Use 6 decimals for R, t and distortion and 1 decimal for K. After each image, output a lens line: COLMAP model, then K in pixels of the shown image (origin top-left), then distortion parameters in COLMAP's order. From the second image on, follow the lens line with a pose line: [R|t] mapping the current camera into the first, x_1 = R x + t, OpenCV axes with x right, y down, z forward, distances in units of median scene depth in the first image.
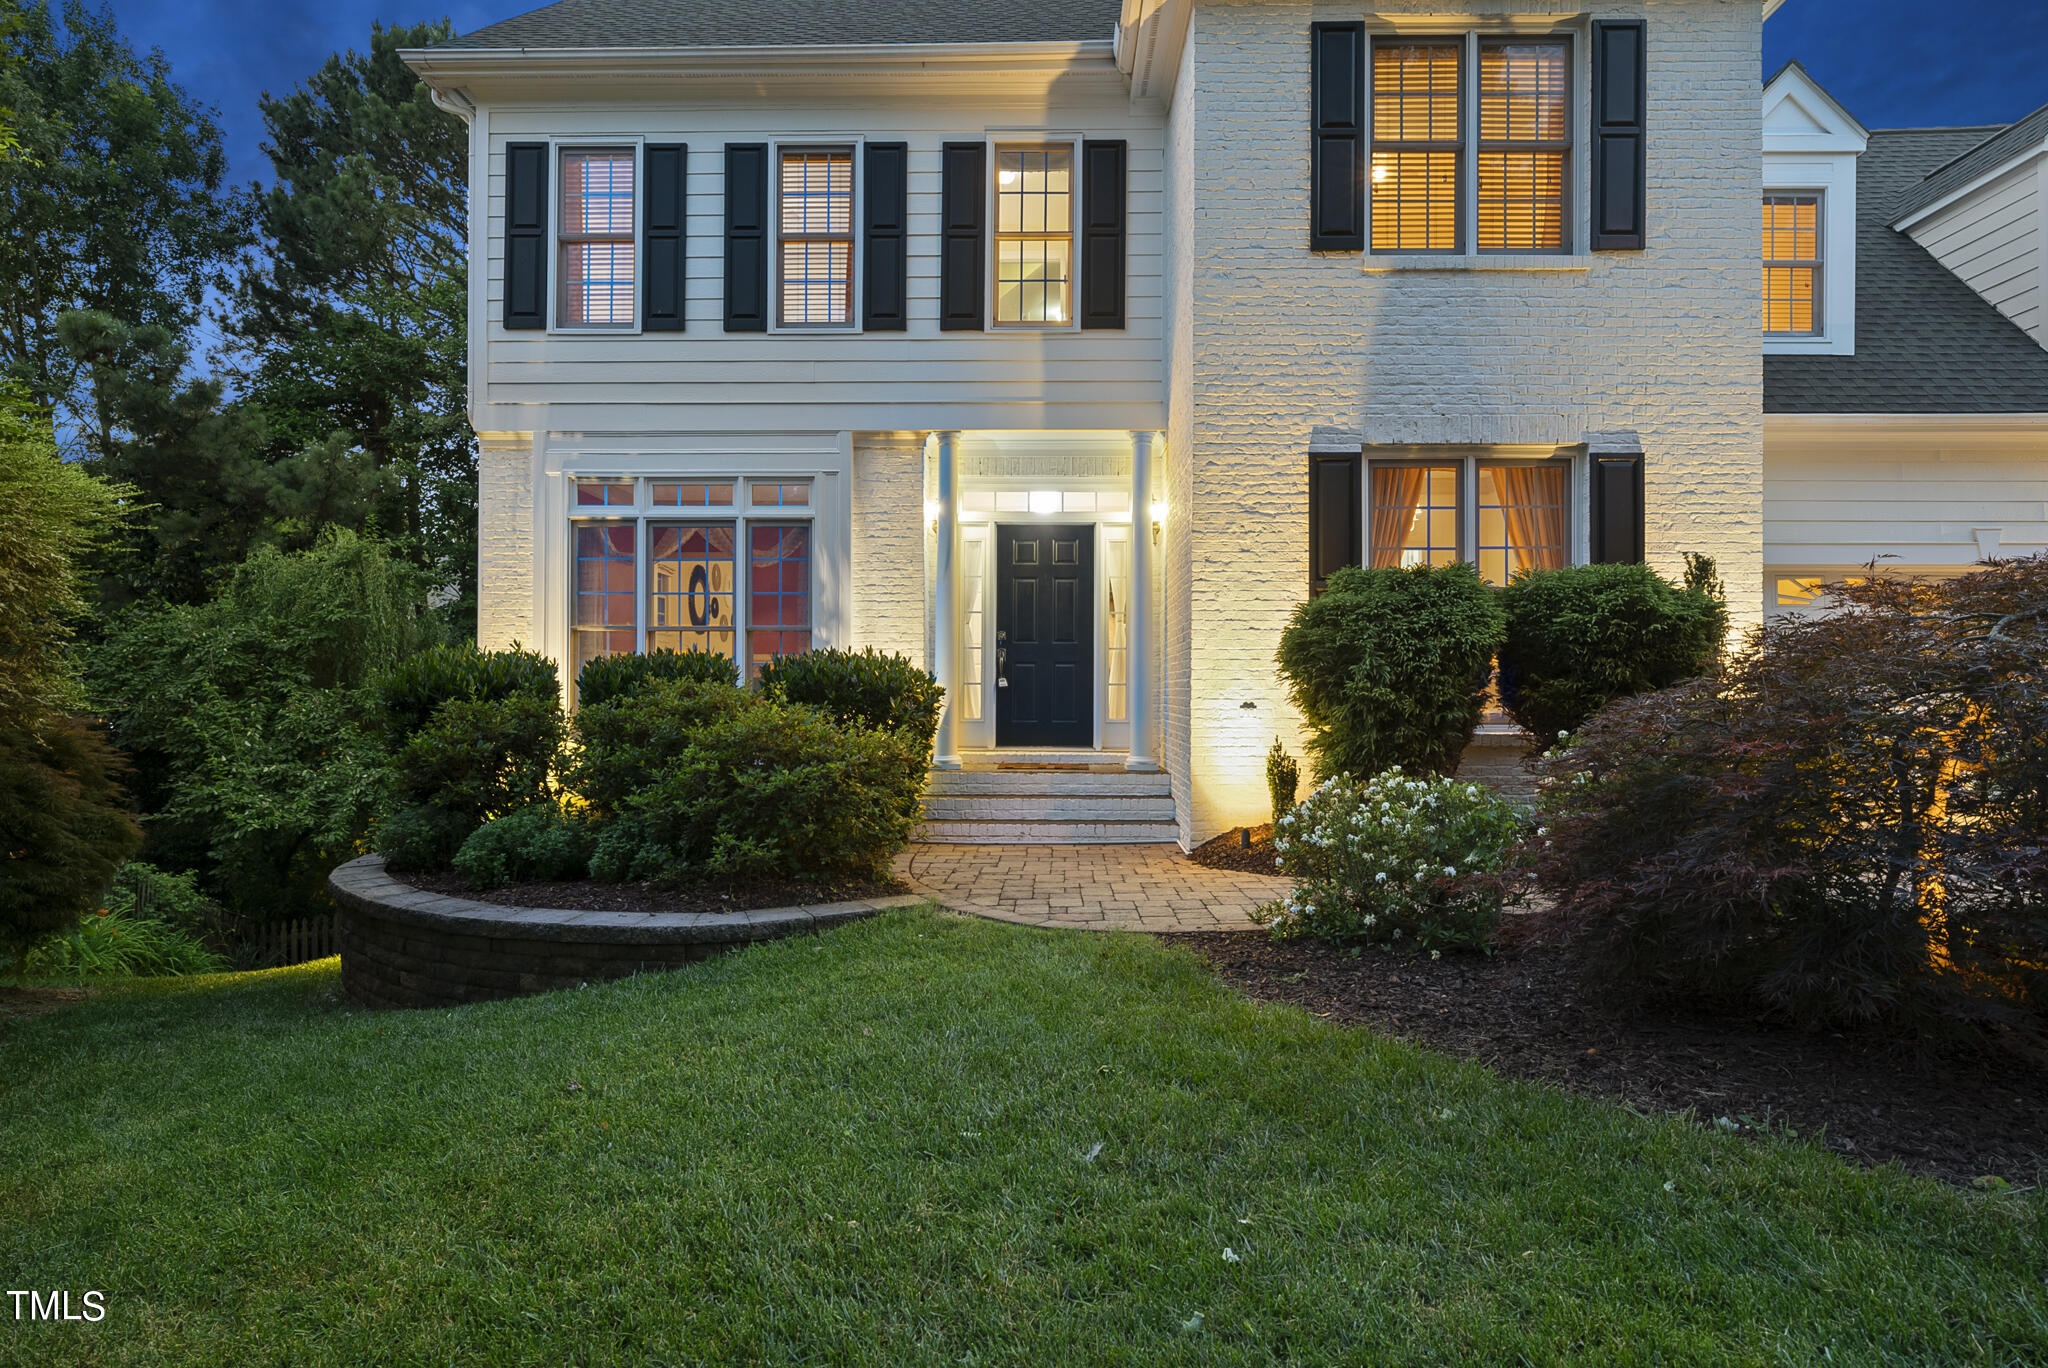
lens RADIAL K [[1183.0, 0, 1024.0], [0, 1183.0, 684.0], [0, 0, 1]] dist [0.004503, -0.000346]
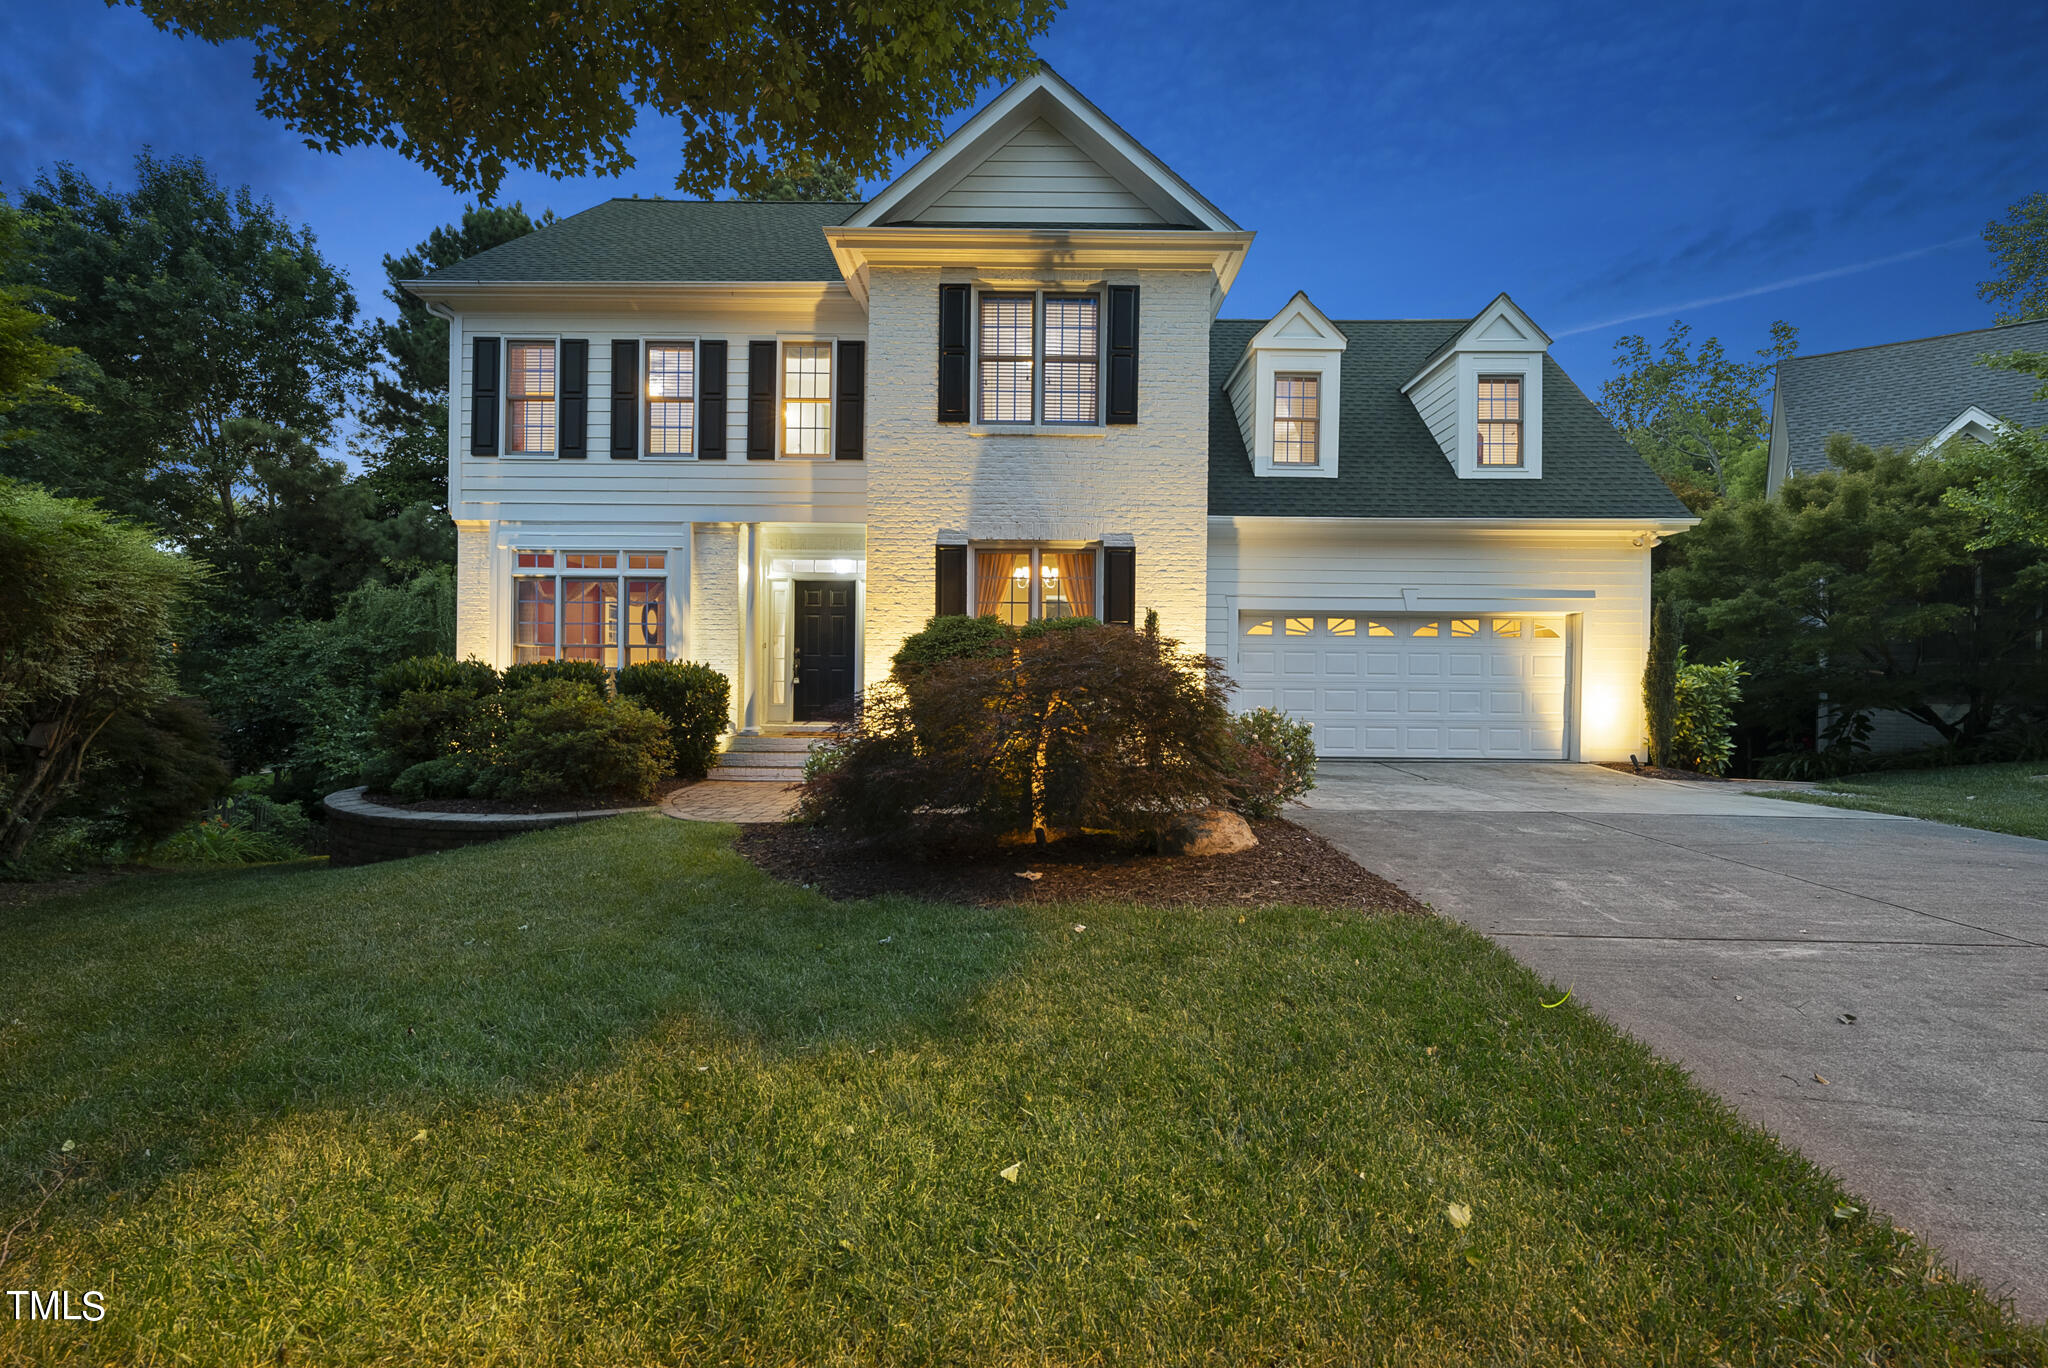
lens RADIAL K [[891.9, 0, 1024.0], [0, 891.9, 684.0], [0, 0, 1]] dist [0.001015, -0.000171]
pose [[0.999869, 0.006065, 0.015031, 0.282542], [-0.006205, 0.999938, 0.009300, -0.010447], [-0.014974, -0.009392, 0.999844, -0.204583]]
